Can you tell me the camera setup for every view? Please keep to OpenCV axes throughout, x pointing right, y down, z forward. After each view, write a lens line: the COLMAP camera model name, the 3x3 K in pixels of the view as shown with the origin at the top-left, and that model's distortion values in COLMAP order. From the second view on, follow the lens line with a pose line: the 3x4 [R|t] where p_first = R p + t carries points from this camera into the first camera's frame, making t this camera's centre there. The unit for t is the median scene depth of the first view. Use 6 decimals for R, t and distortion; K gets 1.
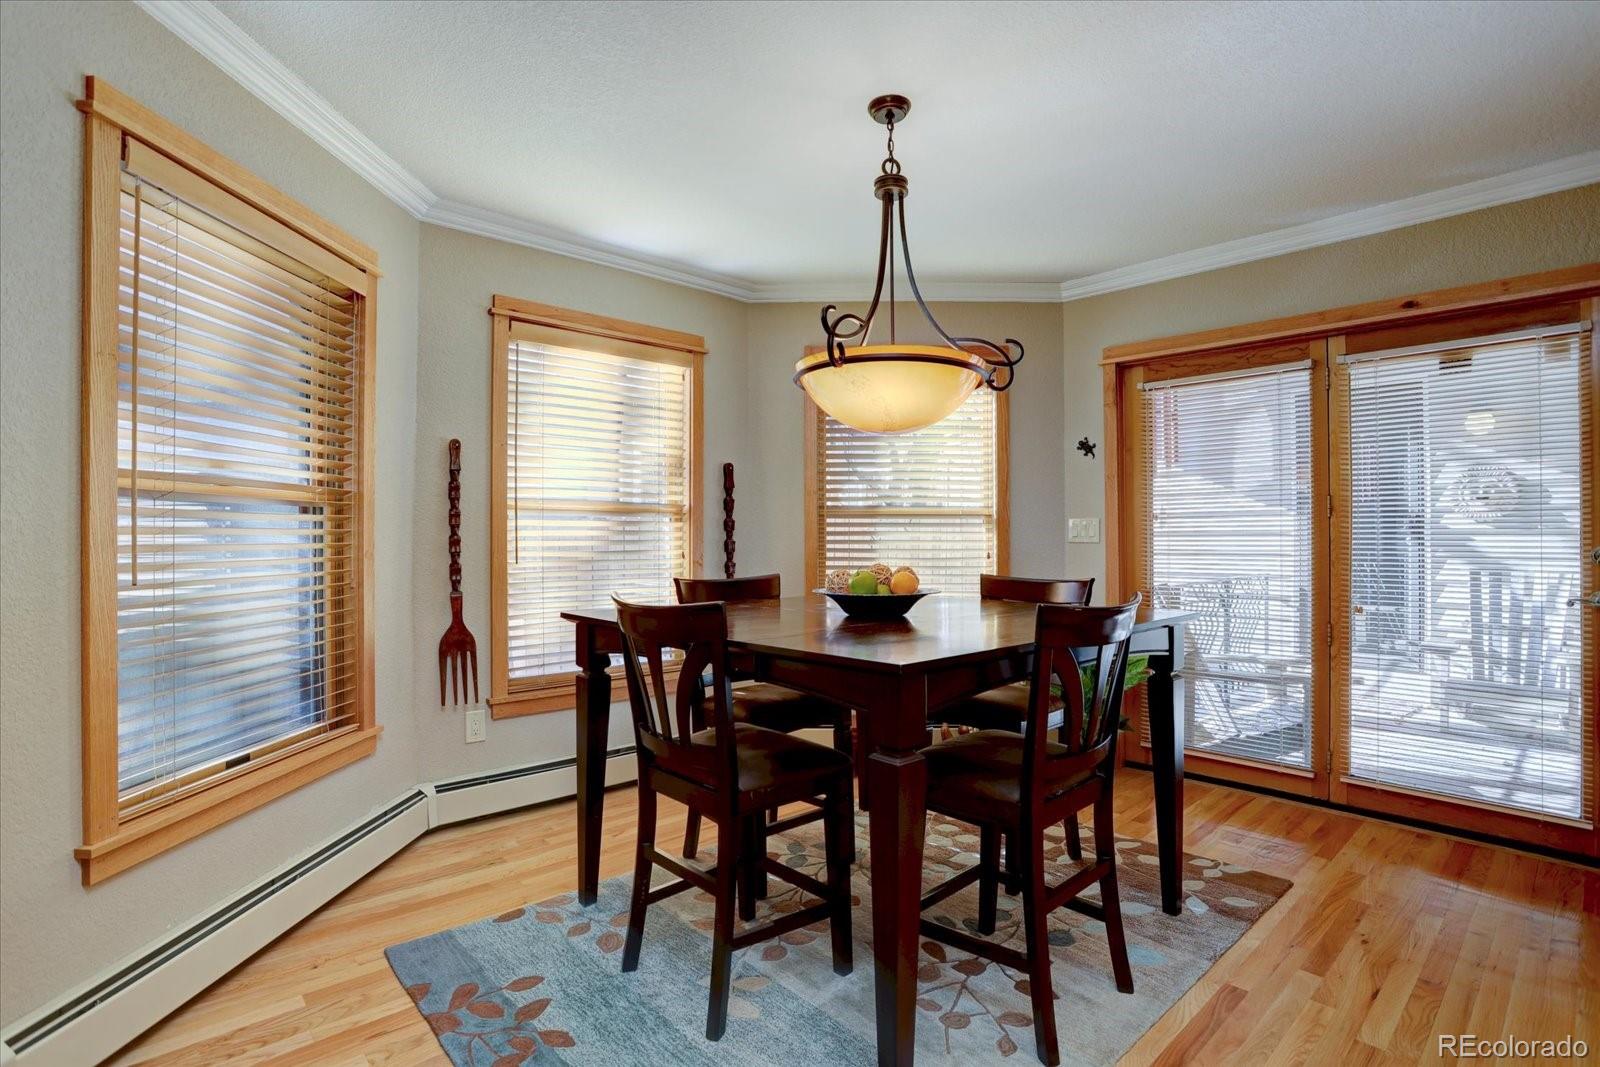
lens RADIAL K [[780.6, 0, 800.0], [0, 780.6, 533.5], [0, 0, 1]] dist [-0.068094, 0.021915]
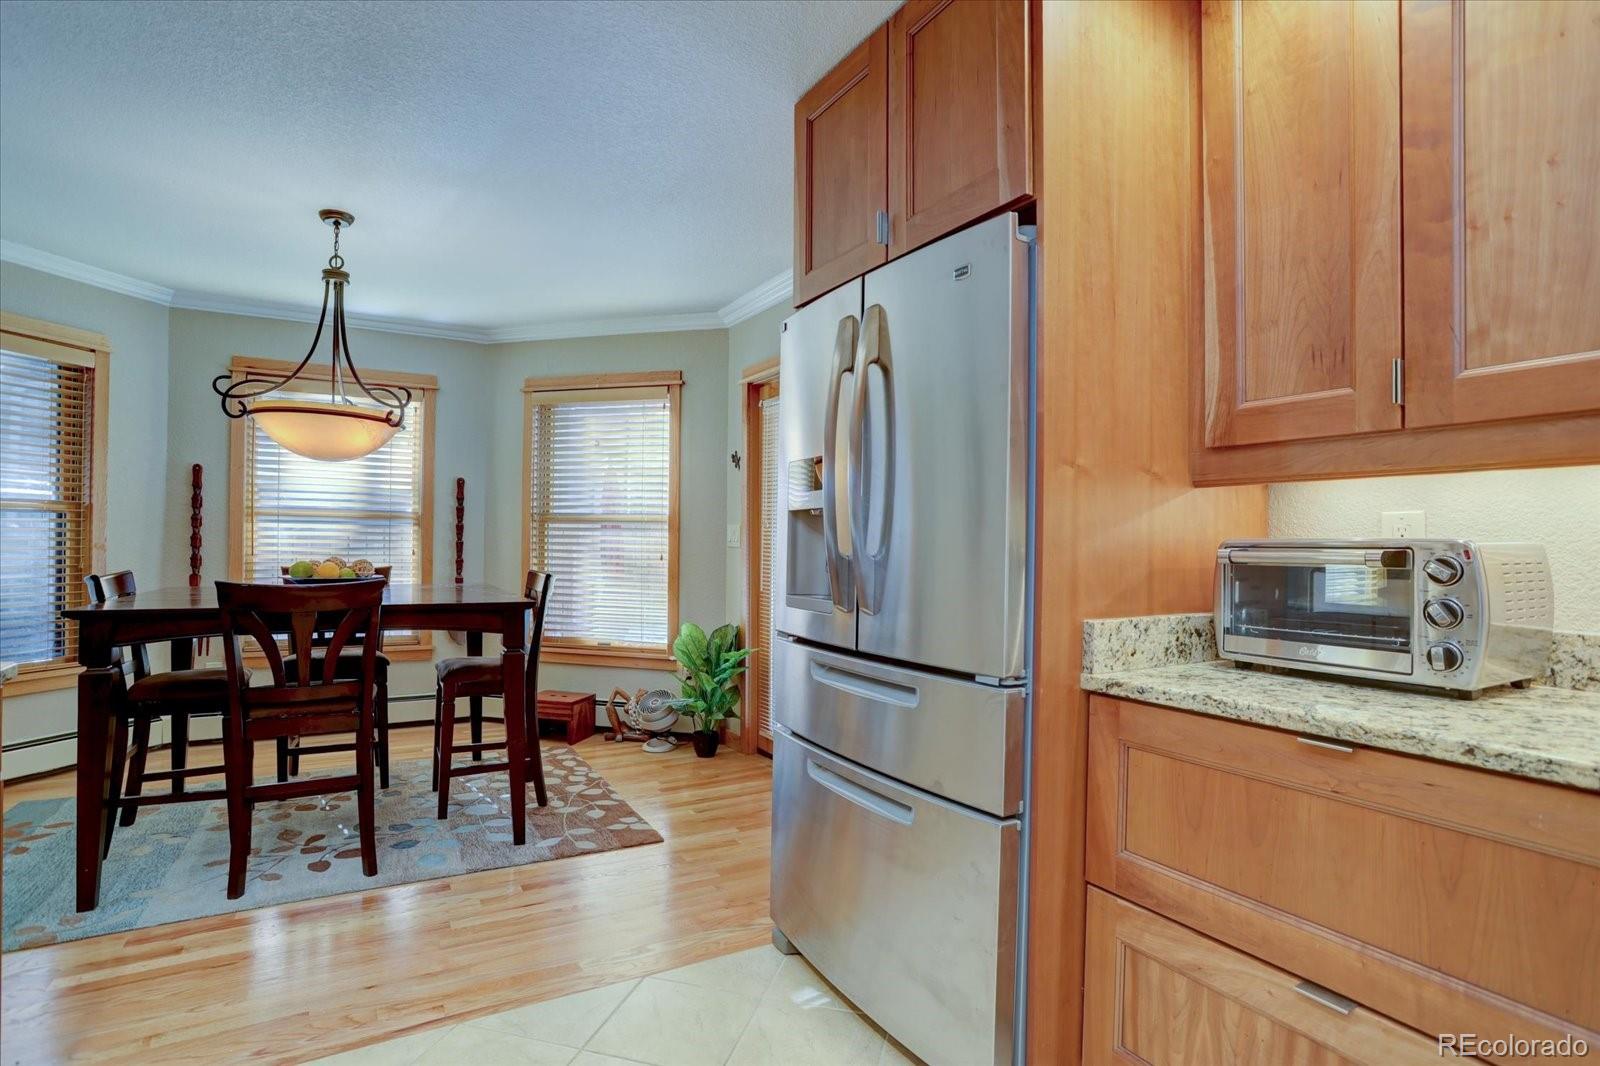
lens RADIAL K [[795.3, 0, 791.0], [0, 795.3, 534.1], [0, 0, 1]] dist [-0.024608, 0.001413]
pose [[0.969668, 0.008235, -0.244288, 0.909388], [-0.010068, 0.999930, -0.006256, 0.000973], [0.244219, 0.008526, 0.969683, -0.102187]]
